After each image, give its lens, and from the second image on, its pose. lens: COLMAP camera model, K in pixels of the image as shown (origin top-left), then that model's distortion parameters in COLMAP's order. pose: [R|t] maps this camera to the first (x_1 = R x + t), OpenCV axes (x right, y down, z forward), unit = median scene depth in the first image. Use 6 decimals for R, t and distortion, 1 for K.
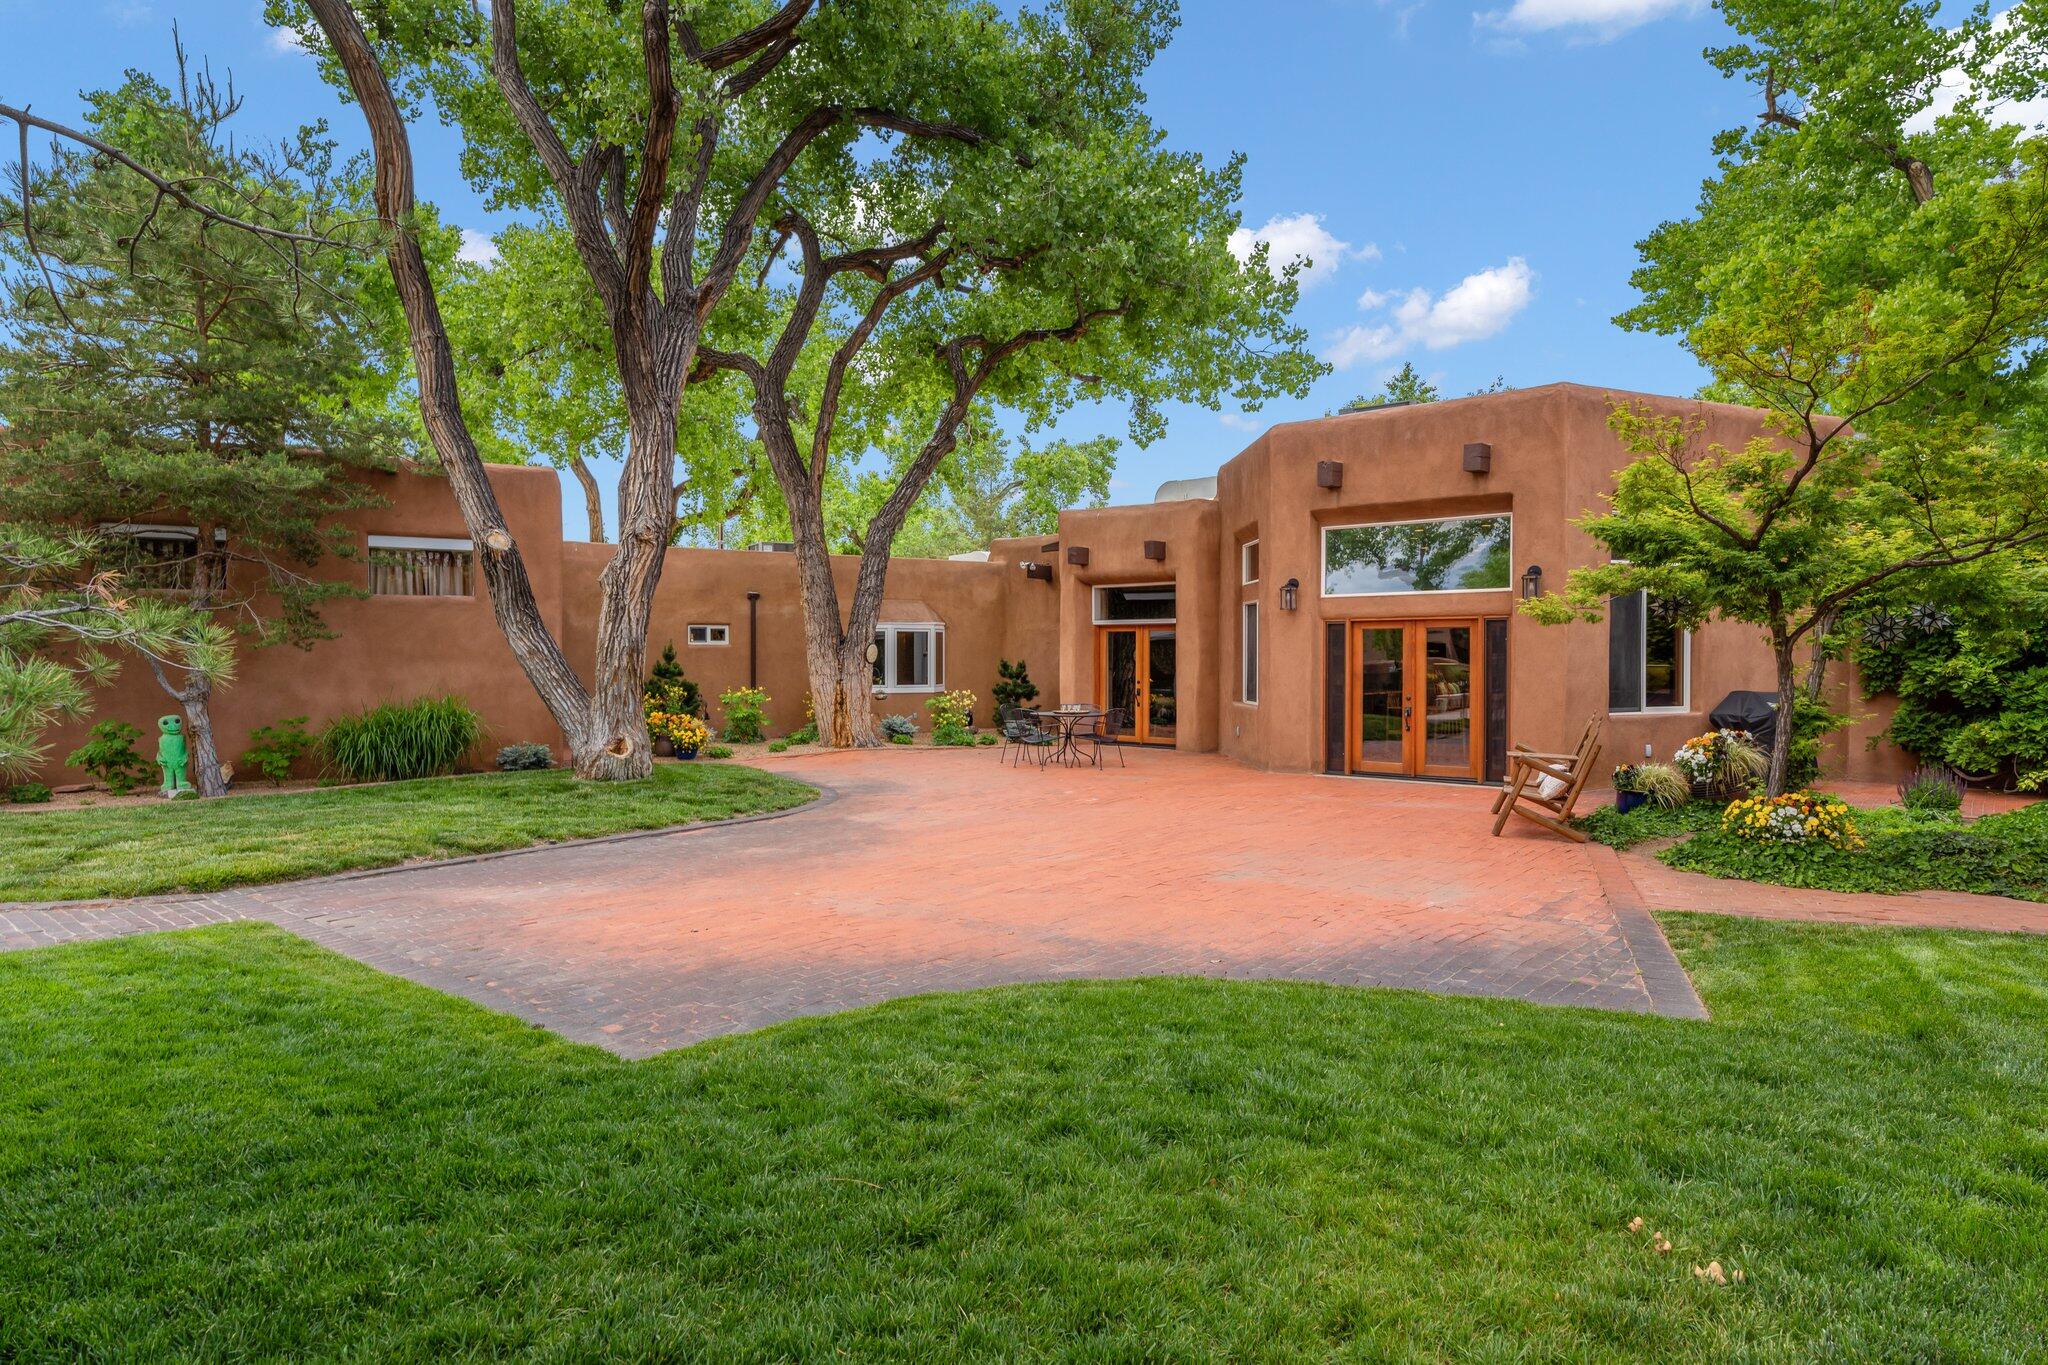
lens RADIAL K [[1192.1, 0, 1024.1], [0, 1192.1, 717.1], [0, 0, 1]] dist [0.001494, 0.001194]
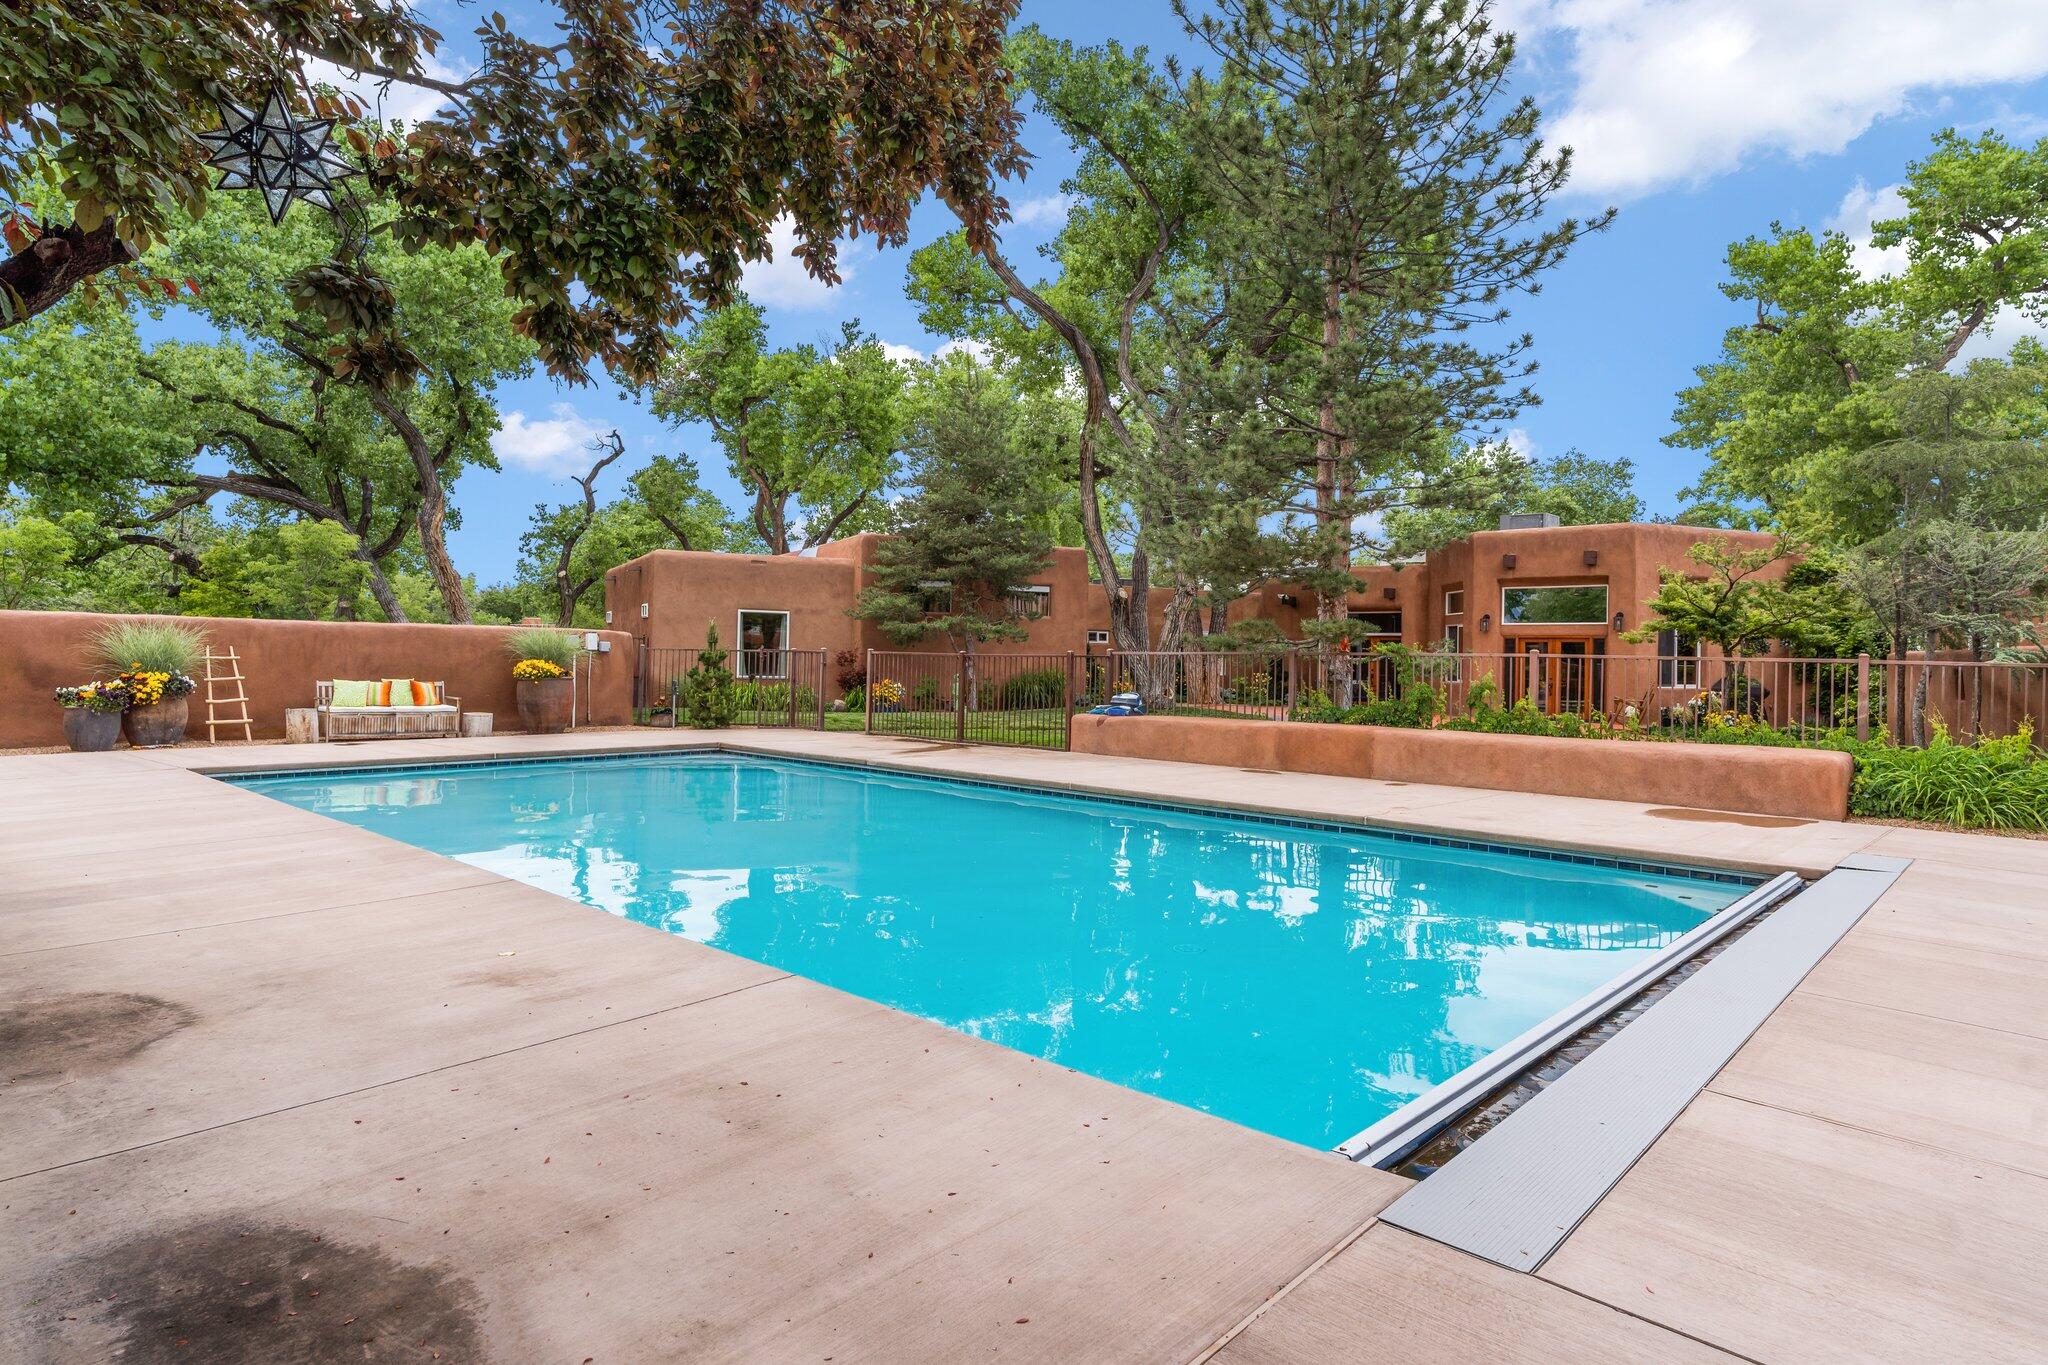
lens RADIAL K [[1150.5, 0, 1024.0], [0, 1150.5, 682.5], [0, 0, 1]] dist [0.002412, -0.001301]
pose [[0.998785, 0.016334, -0.046498, -0.443436], [-0.017518, 0.999530, -0.025162, 0.053922], [0.046065, 0.025946, 0.998601, -0.901960]]
